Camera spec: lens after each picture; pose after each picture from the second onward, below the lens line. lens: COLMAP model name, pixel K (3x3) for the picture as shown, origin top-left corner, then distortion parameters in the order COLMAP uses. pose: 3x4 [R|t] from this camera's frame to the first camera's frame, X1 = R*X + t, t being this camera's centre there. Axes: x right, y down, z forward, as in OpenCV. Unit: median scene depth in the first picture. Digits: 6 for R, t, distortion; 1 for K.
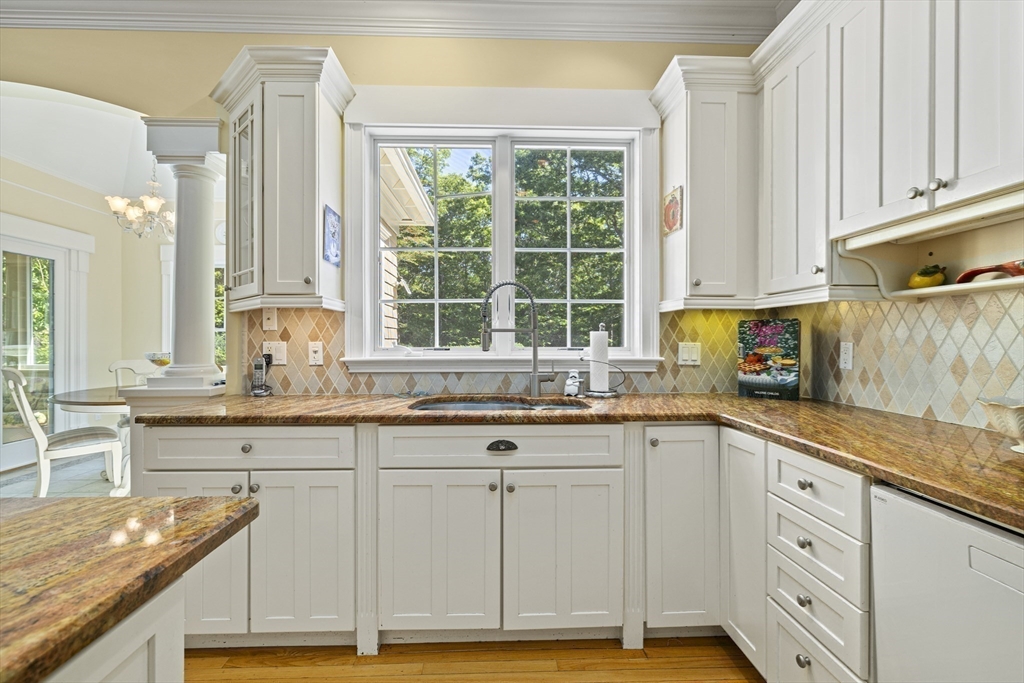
lens RADIAL K [[465.9, 0, 507.3], [0, 465.9, 340.6], [0, 0, 1]] dist [-0.004274, -0.000476]
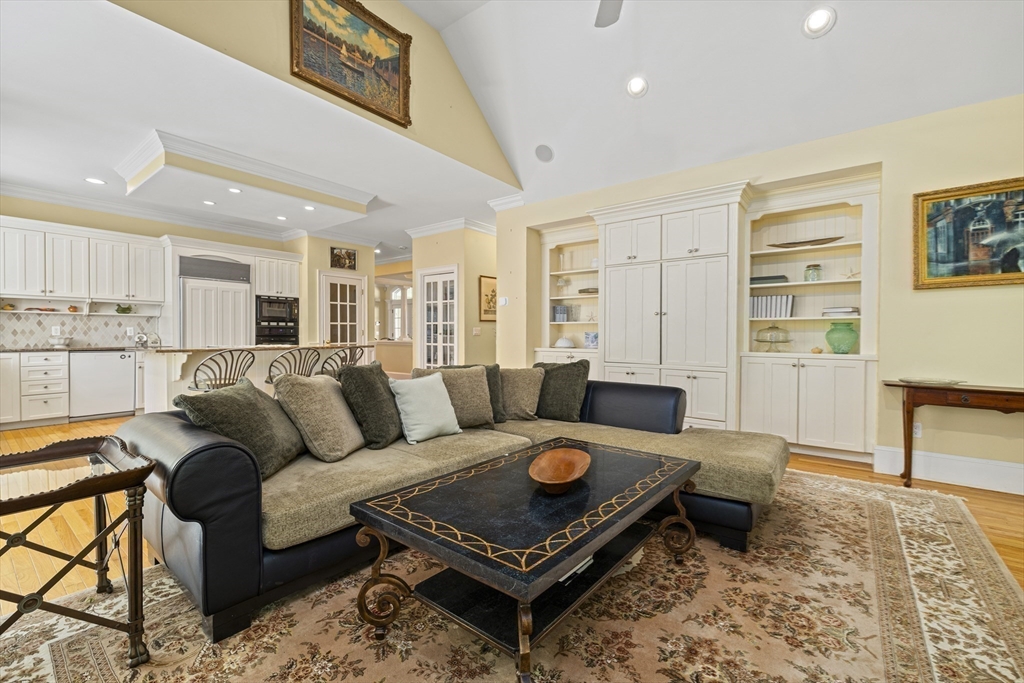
lens RADIAL K [[433.9, 0, 506.0], [0, 433.9, 338.8], [0, 0, 1]] dist [-0.000001, 0.000676]
pose [[-0.762474, -0.010242, 0.646938, -2.985933], [-0.001383, 0.999898, 0.014199, 0.038660], [-0.647018, 0.009931, -0.762410, 0.762489]]
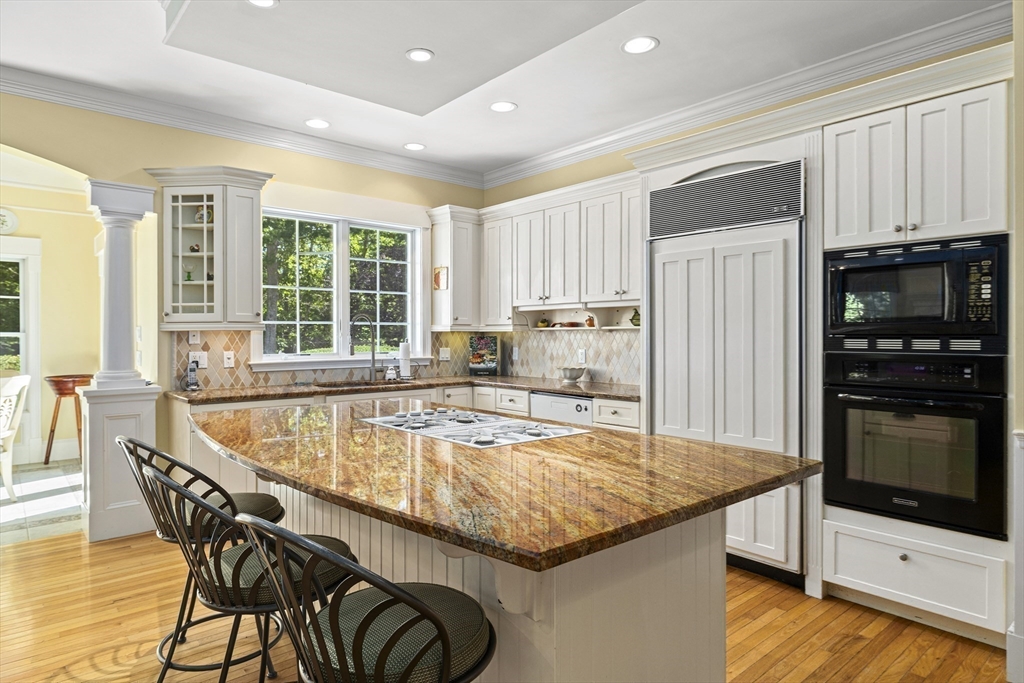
lens RADIAL K [[592.2, 0, 507.0], [0, 592.2, 336.2], [0, 0, 1]] dist [0.002387, -0.000731]
pose [[0.779174, -0.002053, 0.626805, -0.957561], [0.003086, 0.999995, -0.000560, -0.043879], [-0.626801, 0.002370, 0.779176, -1.049411]]
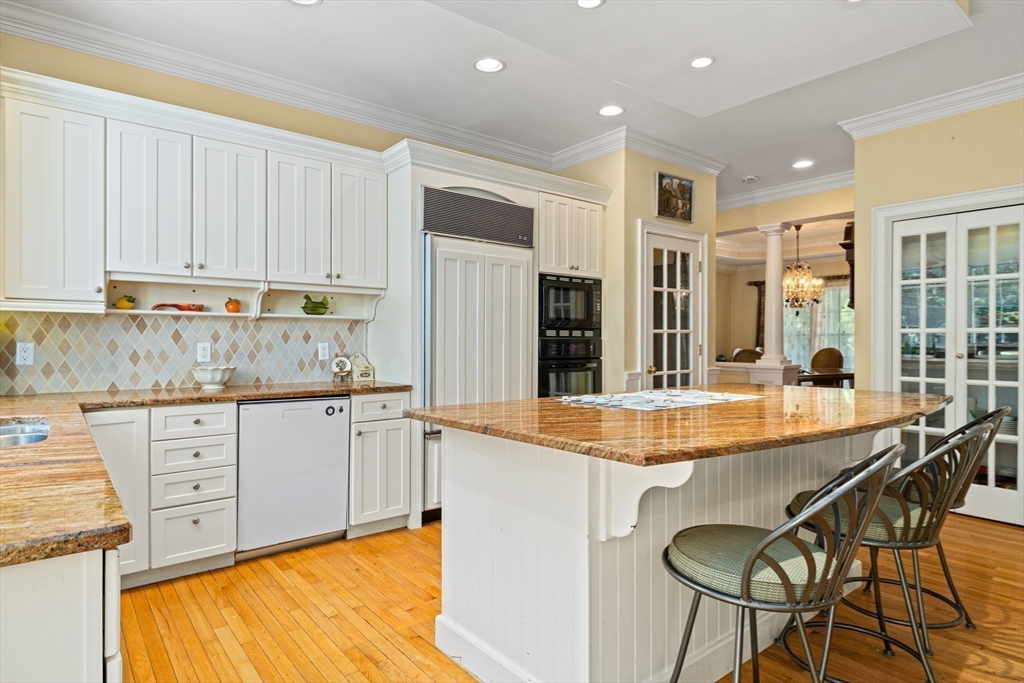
lens RADIAL K [[573.7, 0, 512.2], [0, 573.7, 340.5], [0, 0, 1]] dist [-0.004971, -0.000296]
pose [[-0.598059, -0.002282, 0.801449, -1.095360], [-0.000057, 0.999996, 0.002804, -0.005429], [-0.801452, 0.001631, -0.598057, 0.790291]]
